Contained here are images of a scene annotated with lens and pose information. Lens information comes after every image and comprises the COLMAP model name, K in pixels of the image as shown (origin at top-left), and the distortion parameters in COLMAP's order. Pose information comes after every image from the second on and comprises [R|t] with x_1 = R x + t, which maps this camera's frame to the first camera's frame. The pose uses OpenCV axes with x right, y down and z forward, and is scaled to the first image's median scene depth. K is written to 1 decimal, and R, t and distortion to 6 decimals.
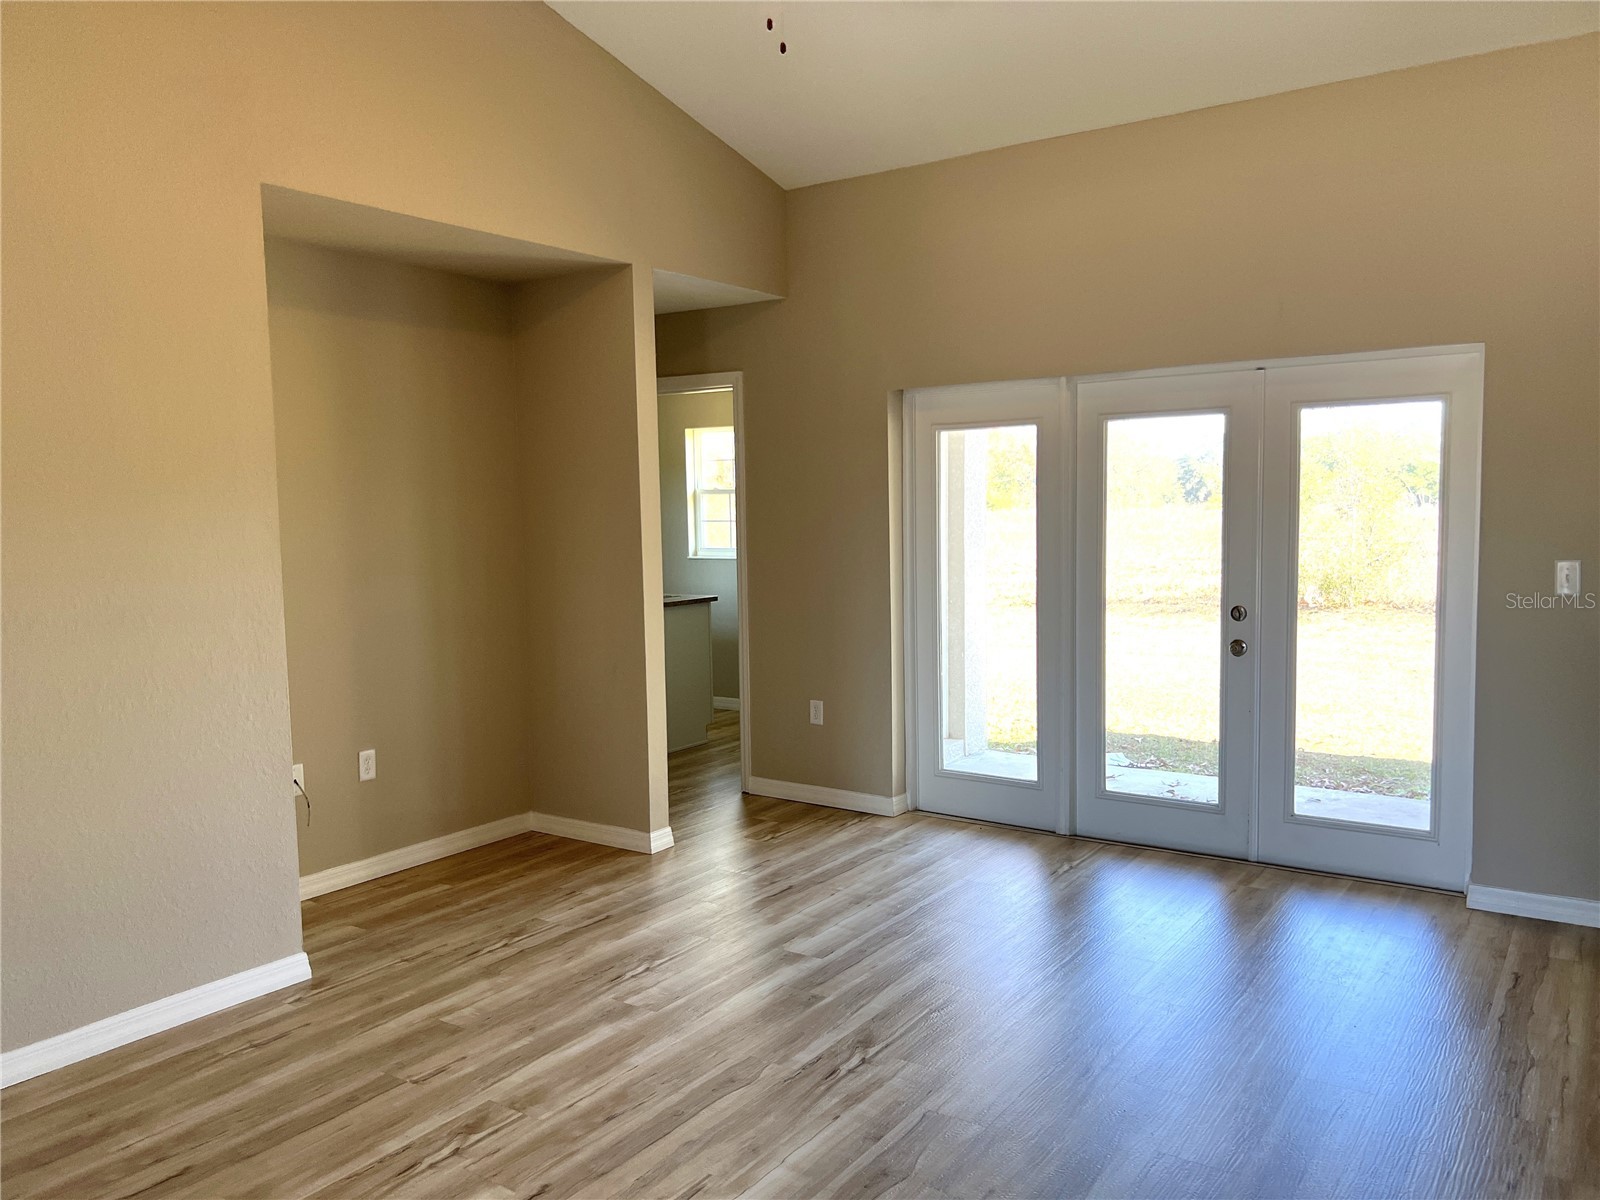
lens RADIAL K [[1227.6, 0, 761.0], [0, 1227.6, 601.5], [0, 0, 1]] dist [0.026924, -0.058369]
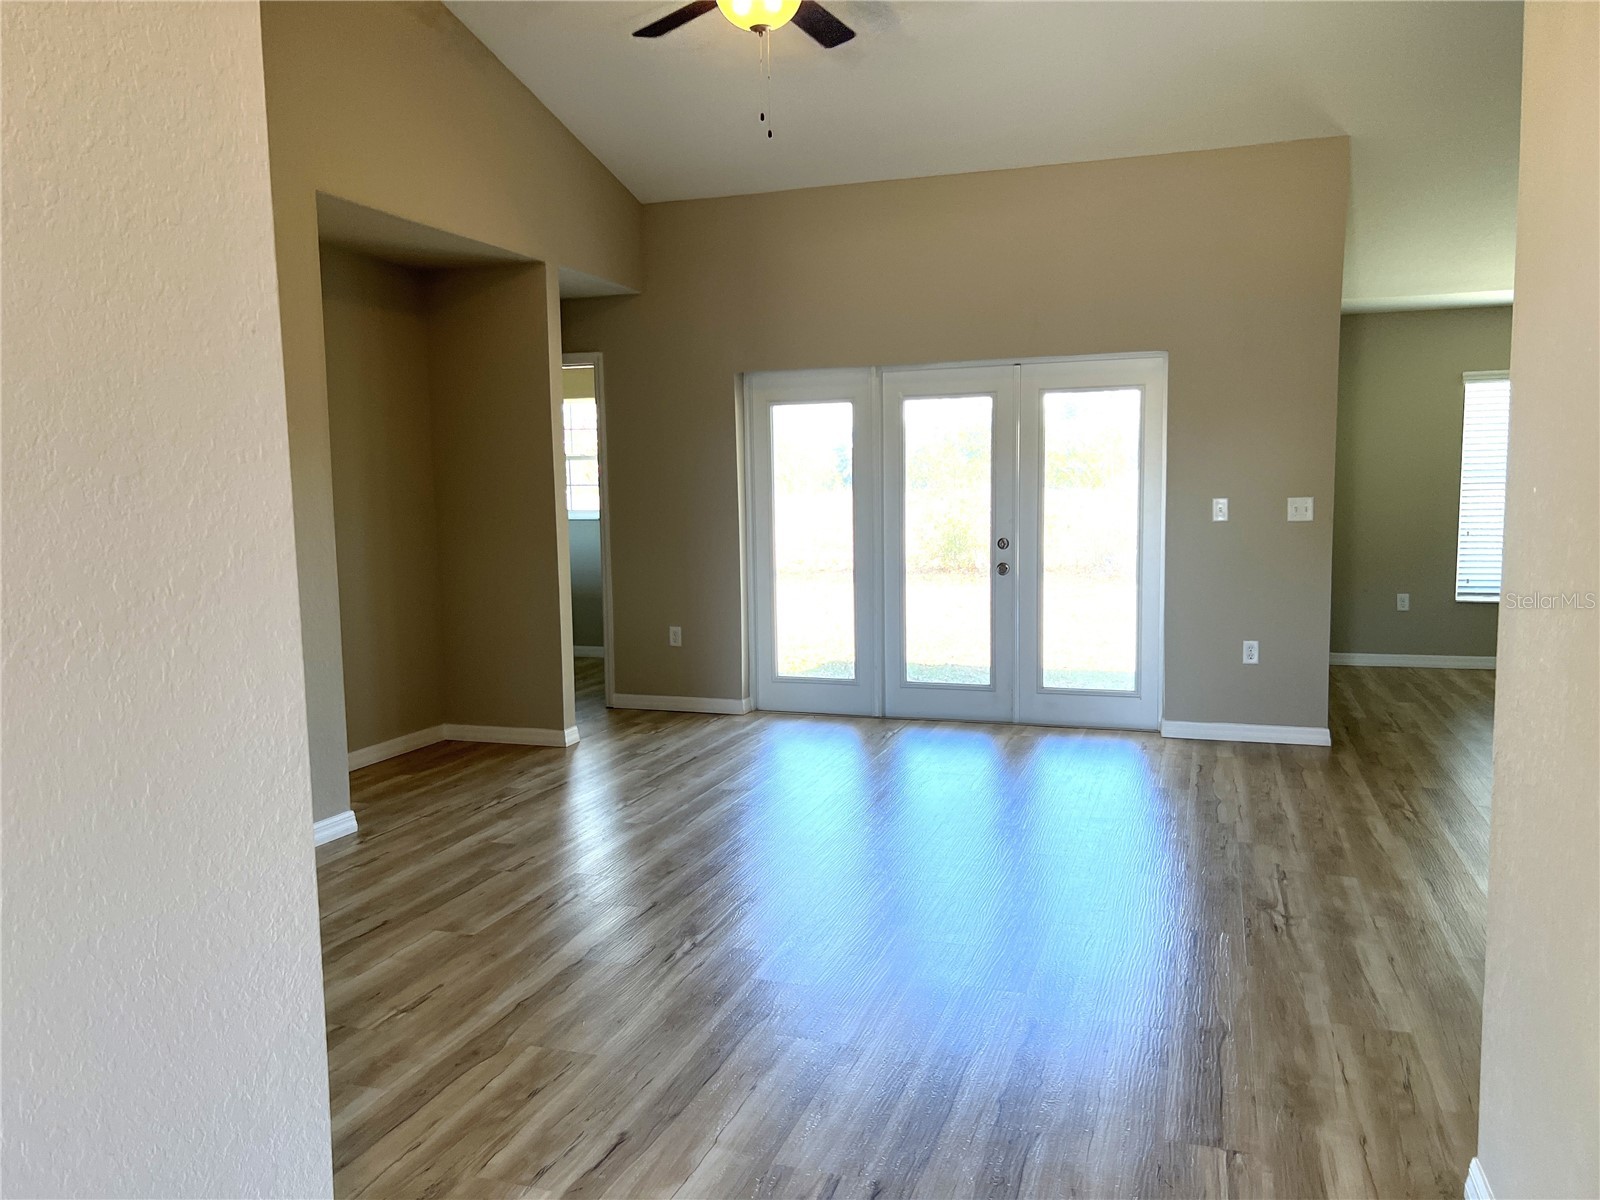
lens RADIAL K [[1227.6, 0, 795.4], [0, 1227.6, 601.1], [0, 0, 1]] dist [0.026924, -0.058369]
pose [[0.958411, -0.022107, 0.284533, -0.225510], [0.018838, 0.999721, 0.014219, 0.050267], [-0.284768, -0.008268, 0.958561, -0.245146]]
